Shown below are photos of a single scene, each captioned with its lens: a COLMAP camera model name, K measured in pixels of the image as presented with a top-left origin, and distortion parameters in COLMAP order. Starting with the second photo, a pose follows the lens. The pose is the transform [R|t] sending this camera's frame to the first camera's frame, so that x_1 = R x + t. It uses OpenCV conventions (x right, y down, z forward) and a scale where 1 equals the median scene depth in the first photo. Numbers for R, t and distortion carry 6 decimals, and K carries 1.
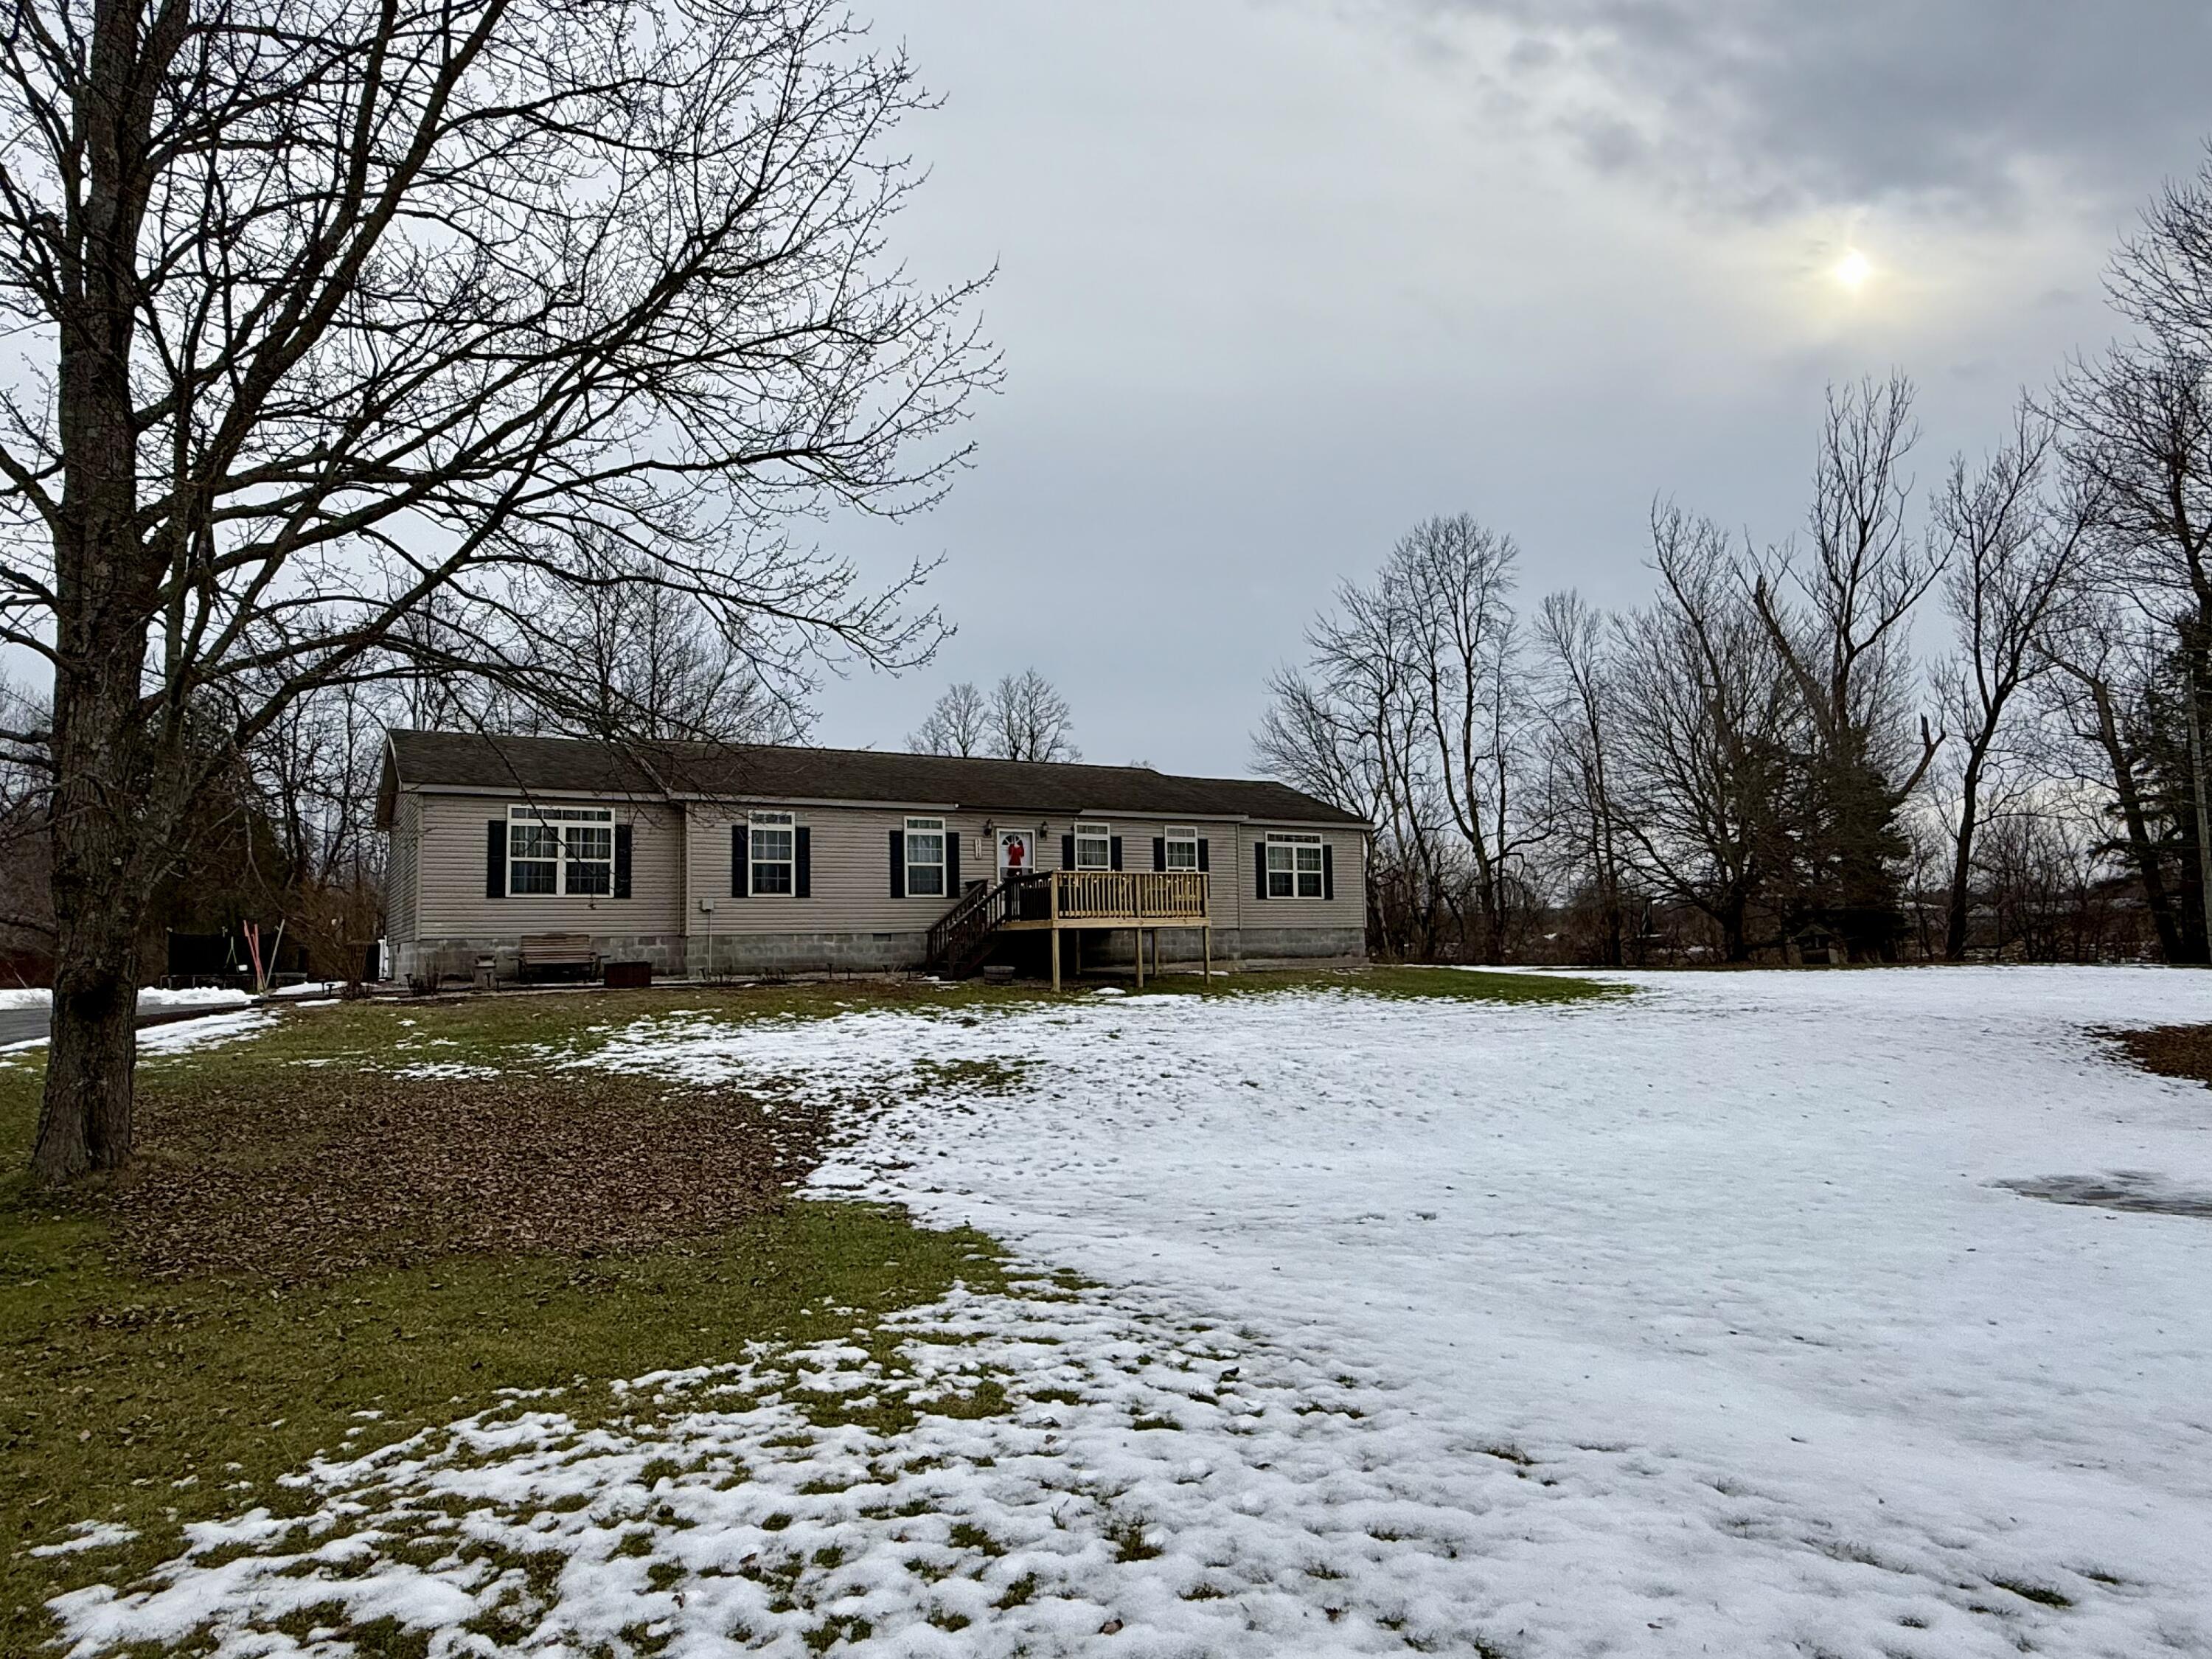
lens RADIAL K [[1313.2, 0, 1106.0], [0, 1313.2, 829.5], [0, 0, 1]] dist [0.002798, 0.000864]
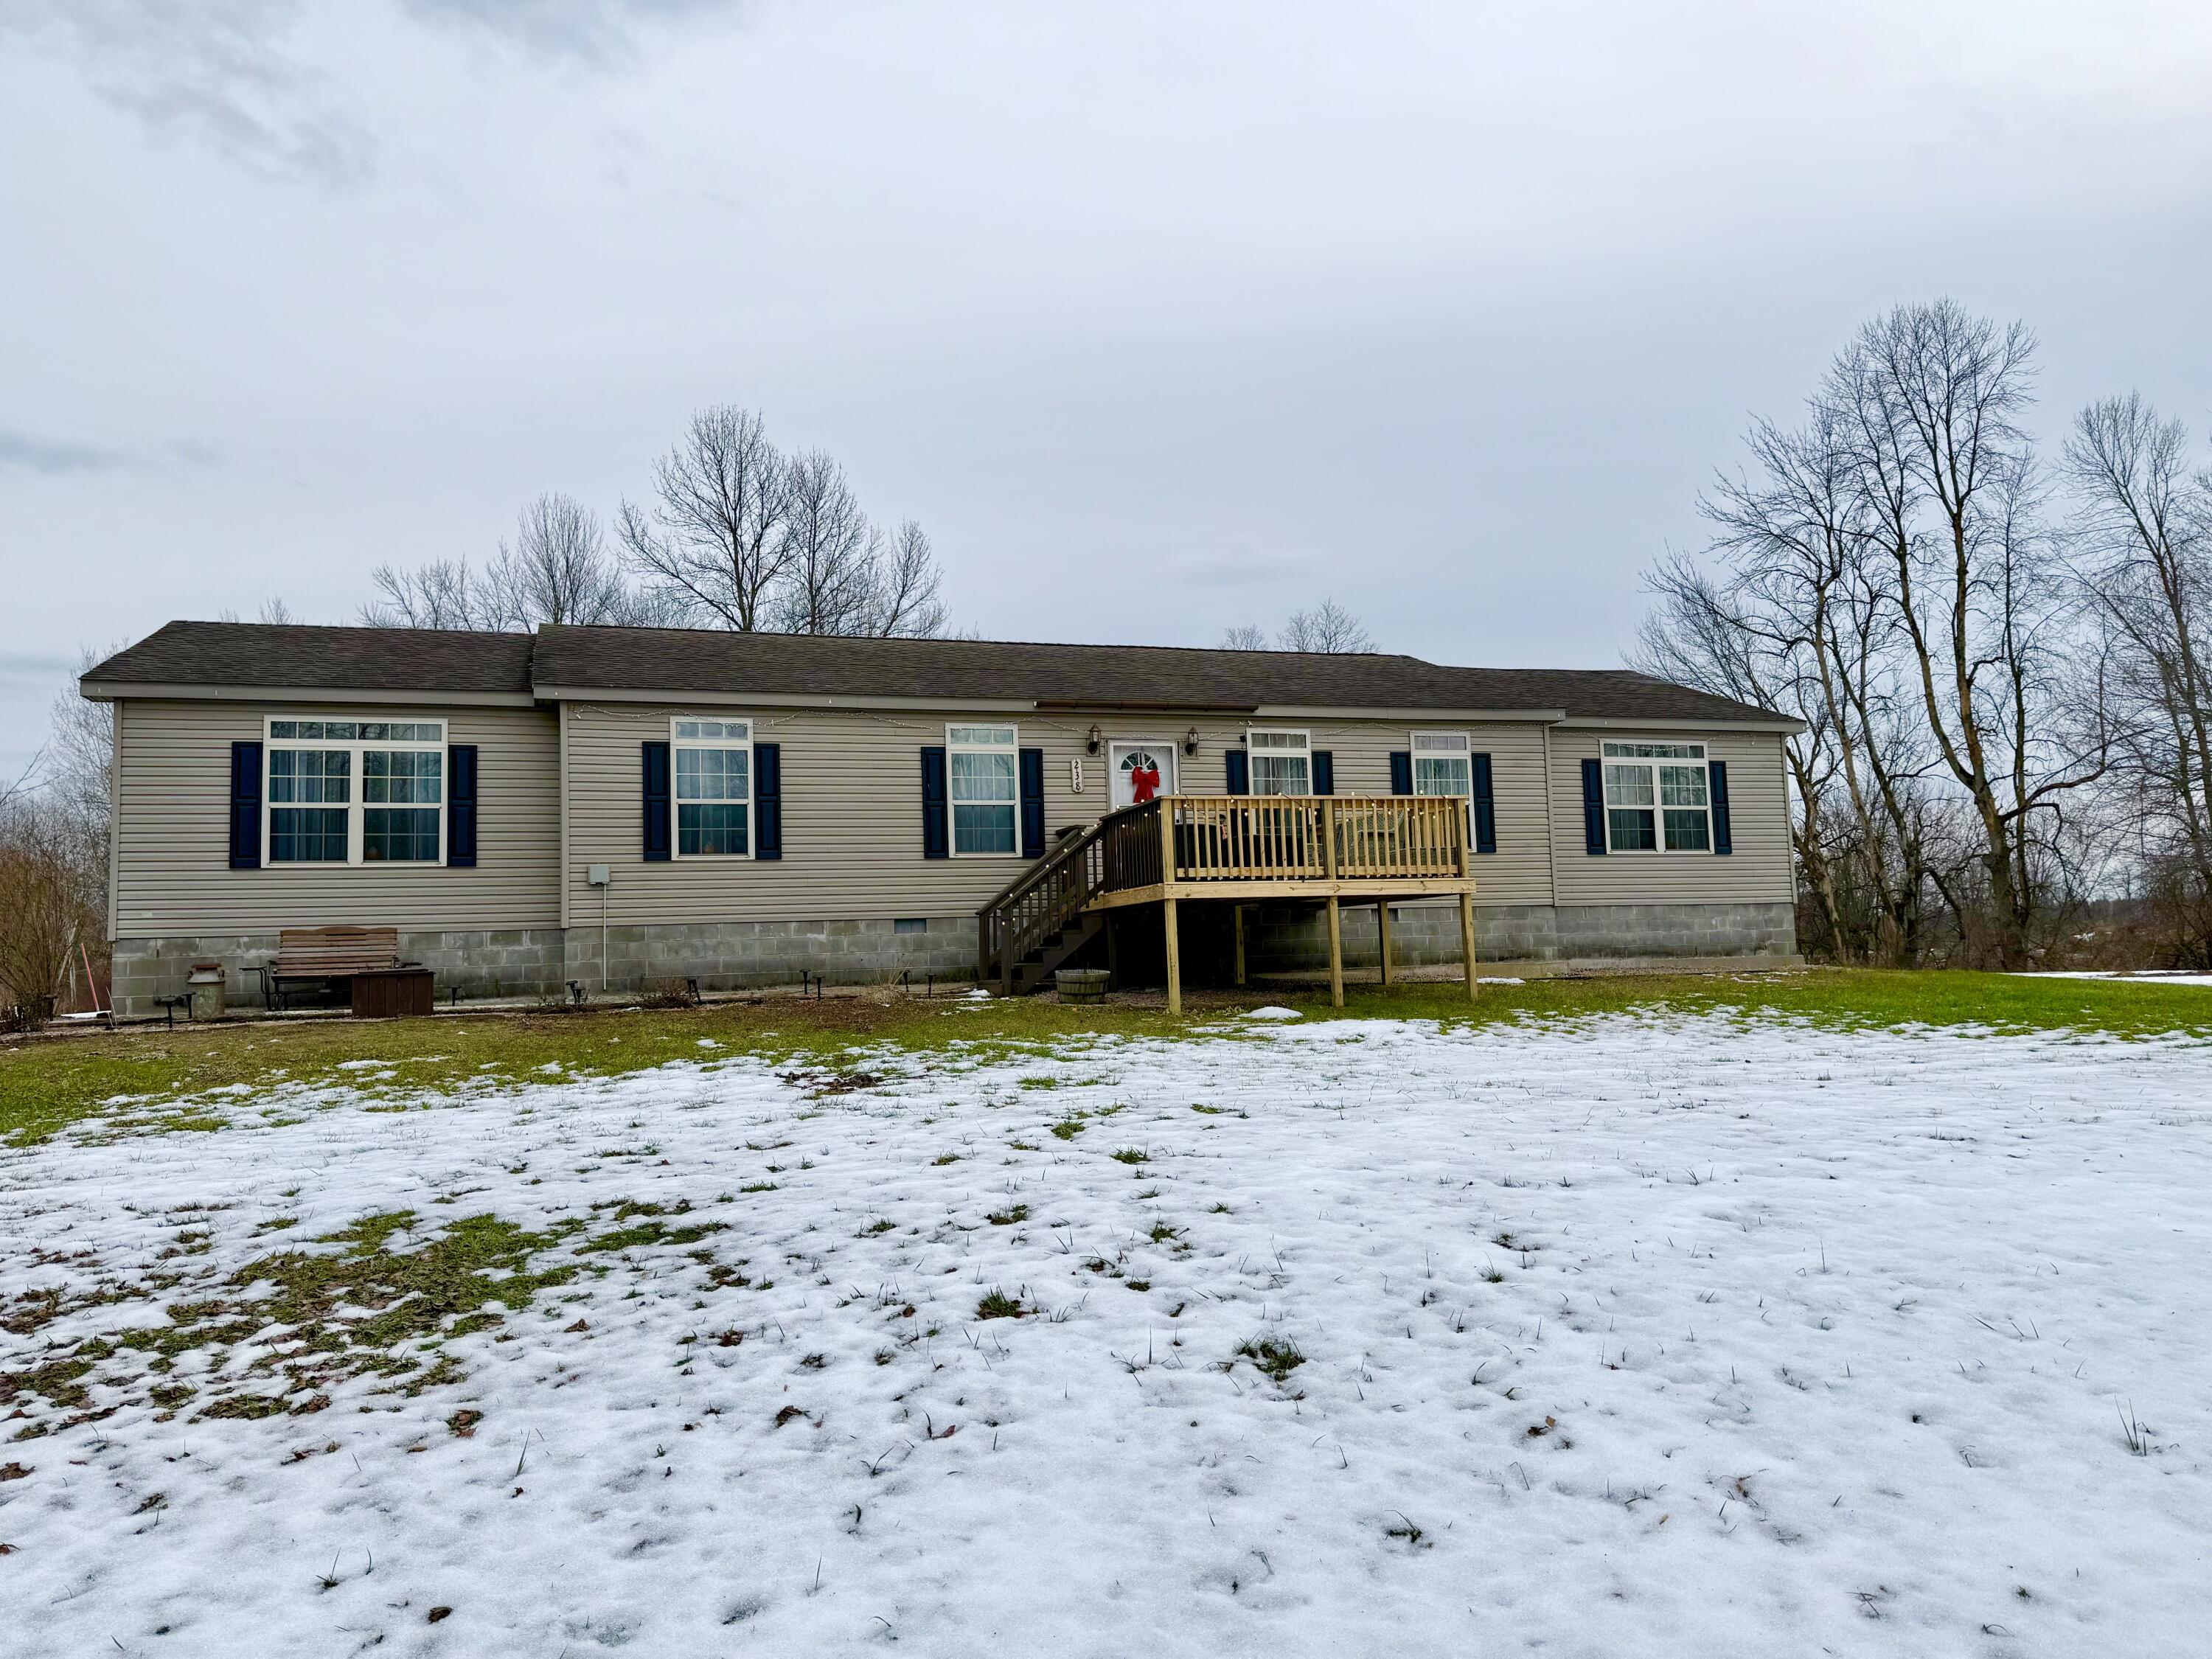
lens RADIAL K [[1541.6, 0, 1110.3], [0, 1541.6, 821.0], [0, 0, 1]] dist [0.082688, -0.112478]
pose [[0.974036, -0.034149, -0.223803, 0.027585], [0.034057, 0.999411, -0.004271, 0.014764], [0.223817, -0.003462, 0.974625, 0.122426]]
